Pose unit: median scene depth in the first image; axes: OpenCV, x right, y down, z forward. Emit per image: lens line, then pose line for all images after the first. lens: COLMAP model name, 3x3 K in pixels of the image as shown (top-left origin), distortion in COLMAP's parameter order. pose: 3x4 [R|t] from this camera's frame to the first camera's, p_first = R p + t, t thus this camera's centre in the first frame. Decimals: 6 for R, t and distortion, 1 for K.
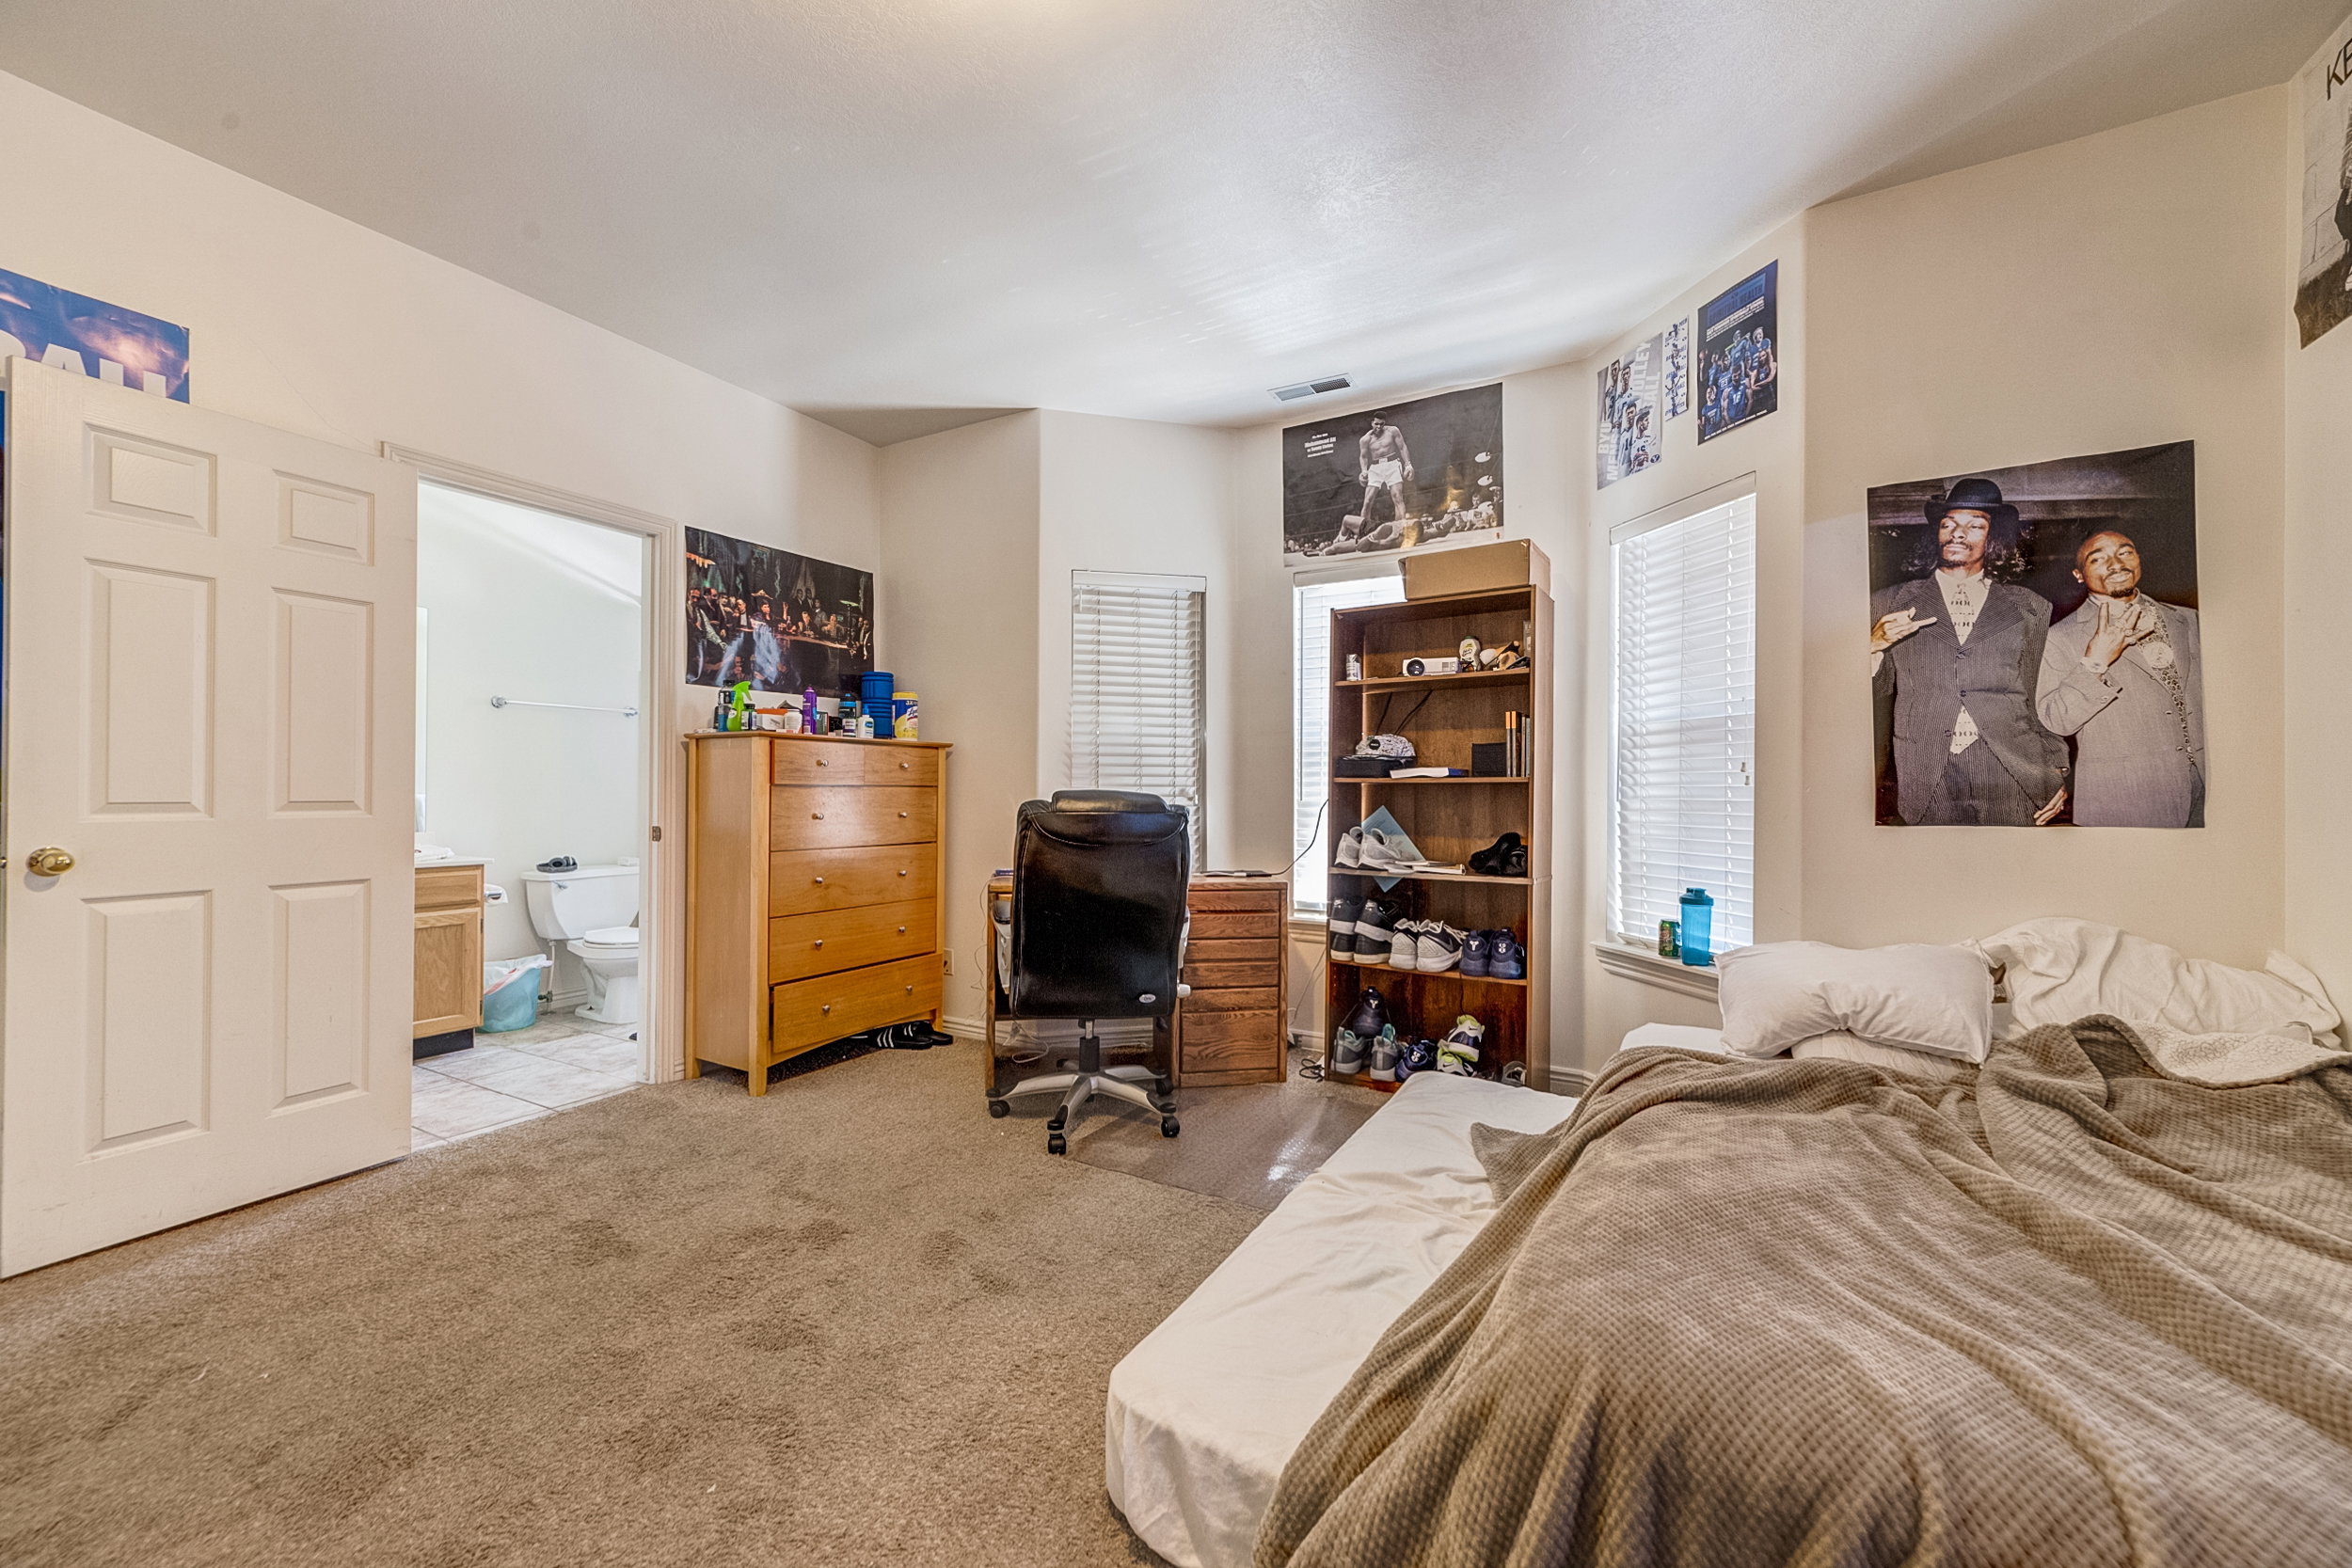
lens RADIAL K [[891.5, 0, 1135.5], [0, 891.5, 785.6], [0, 0, 1]] dist [0.001273, 0.000302]
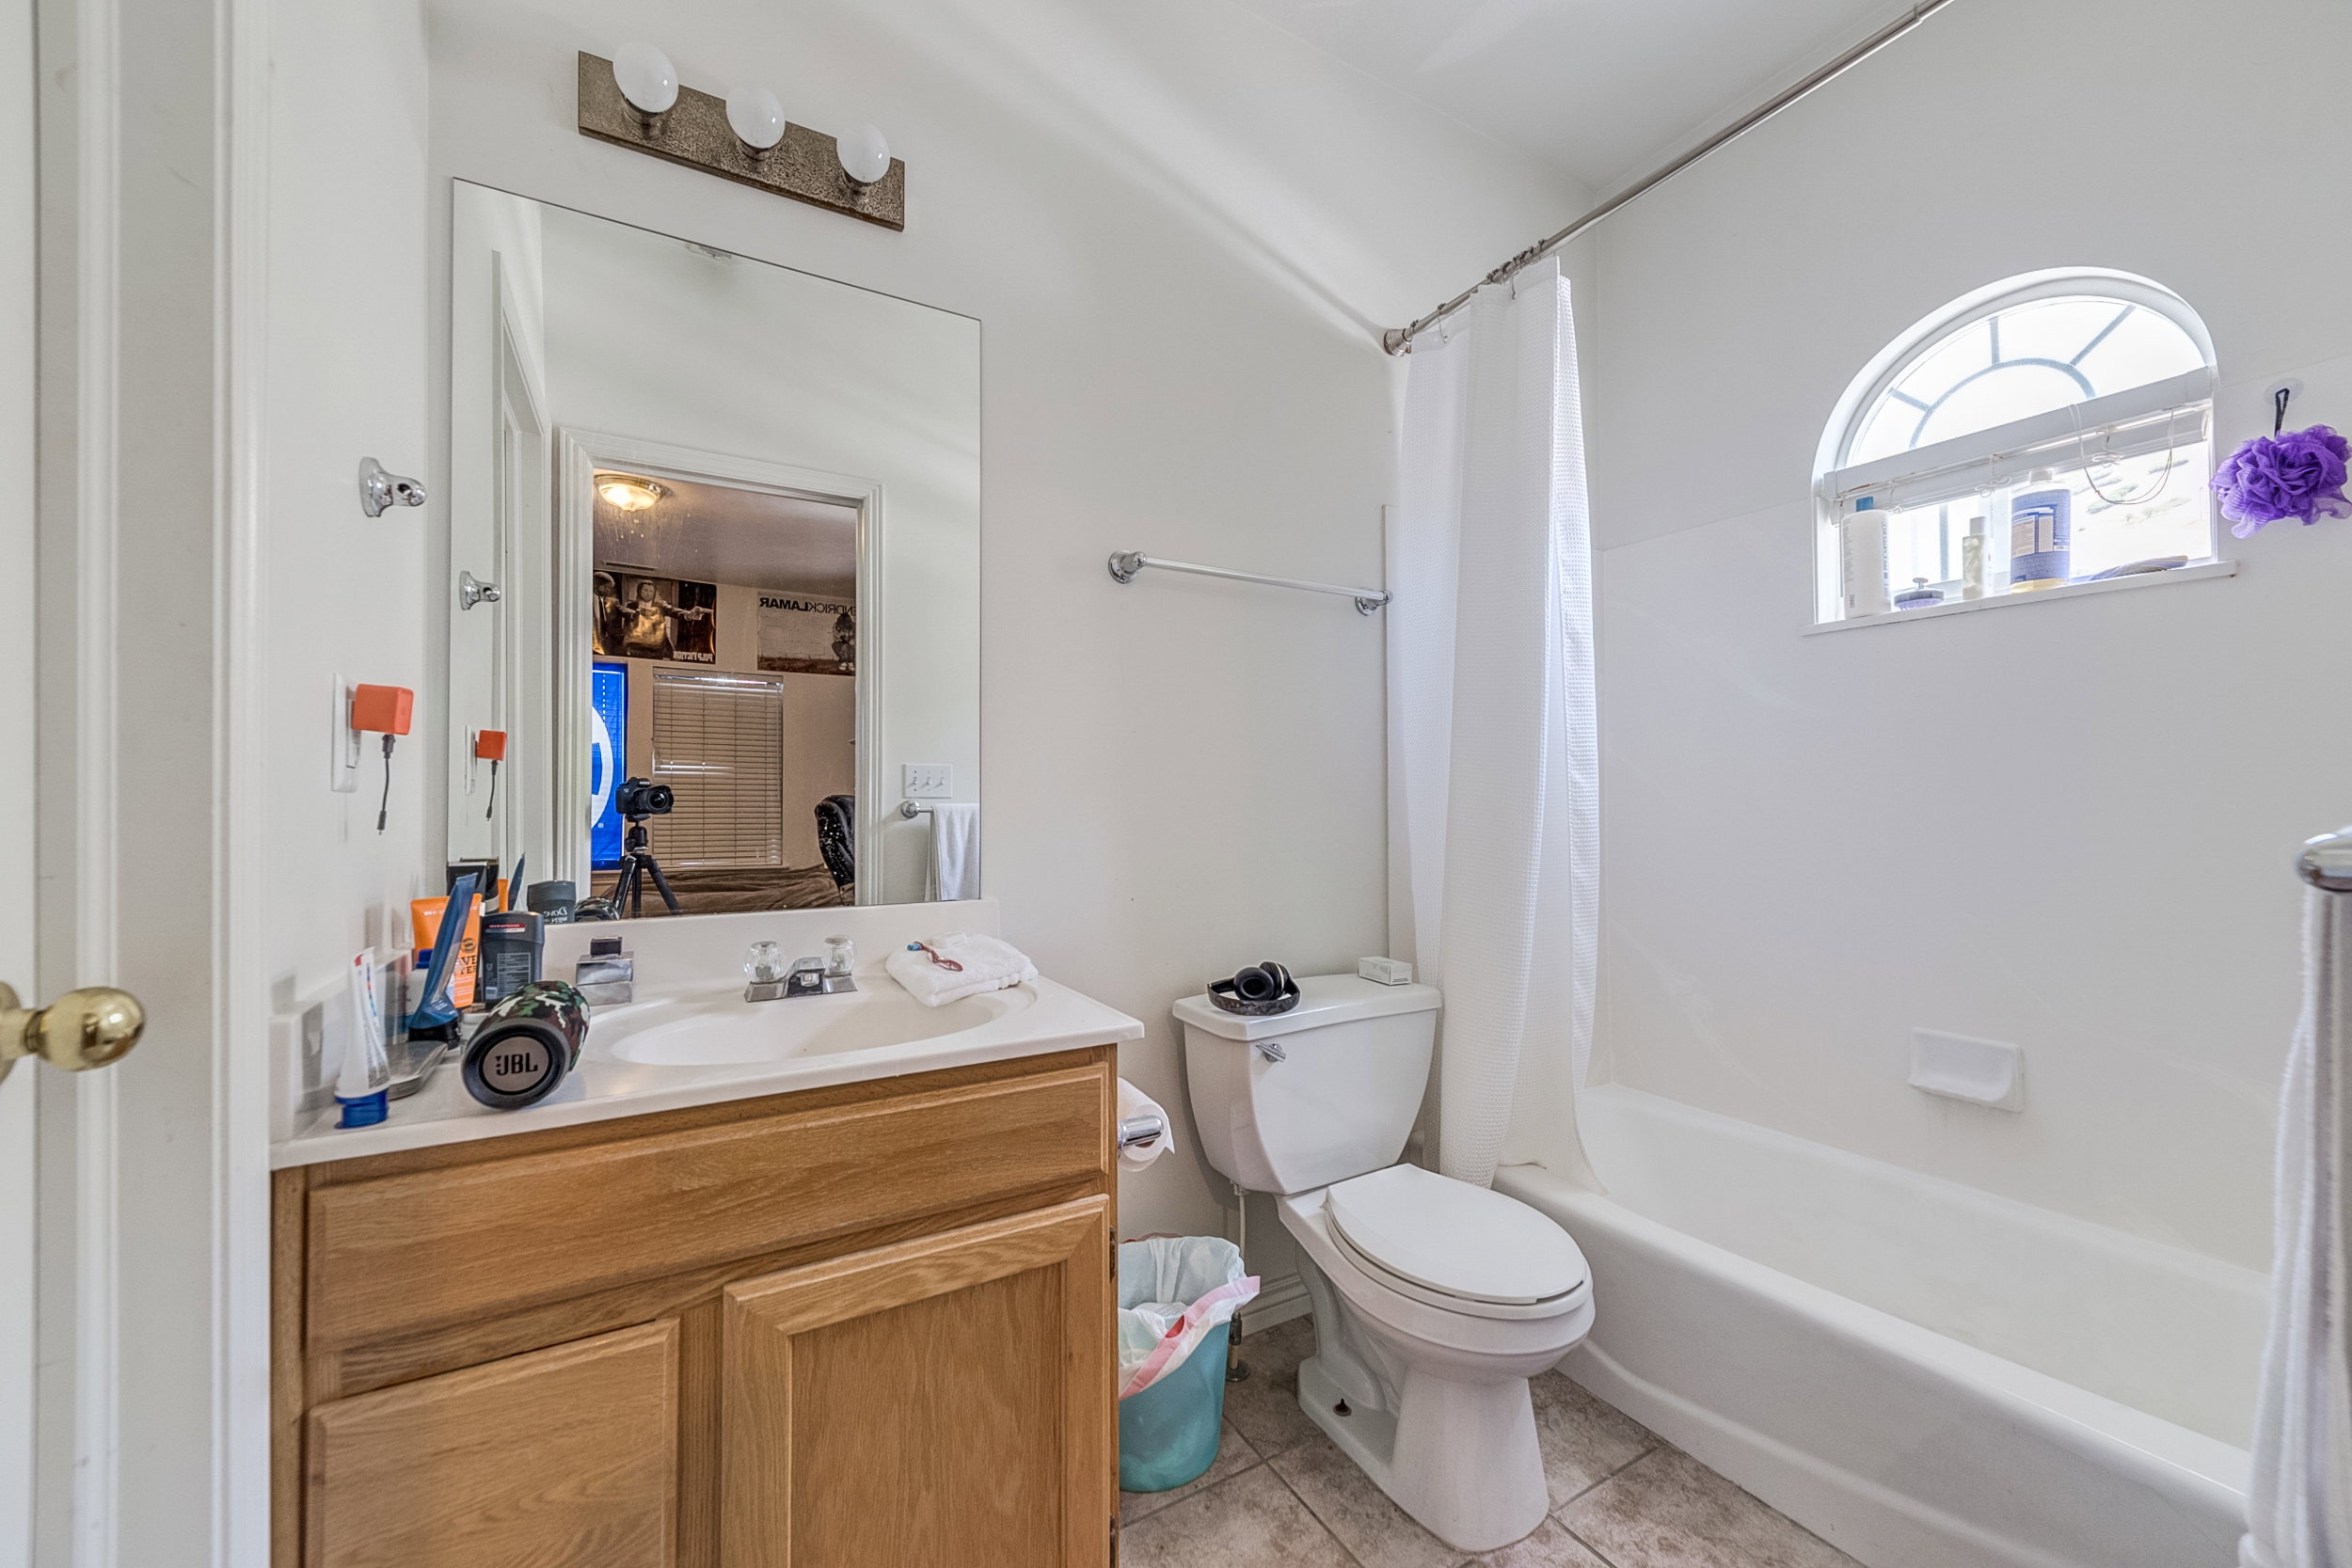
lens RADIAL K [[891.5, 0, 1135.5], [0, 891.5, 785.6], [0, 0, 1]] dist [0.001273, 0.000302]
pose [[0.855978, -0.003276, -0.517002, -0.533880], [0.003893, 0.999992, 0.000108, 0.003062], [0.516998, -0.002105, 0.855984, 0.700999]]
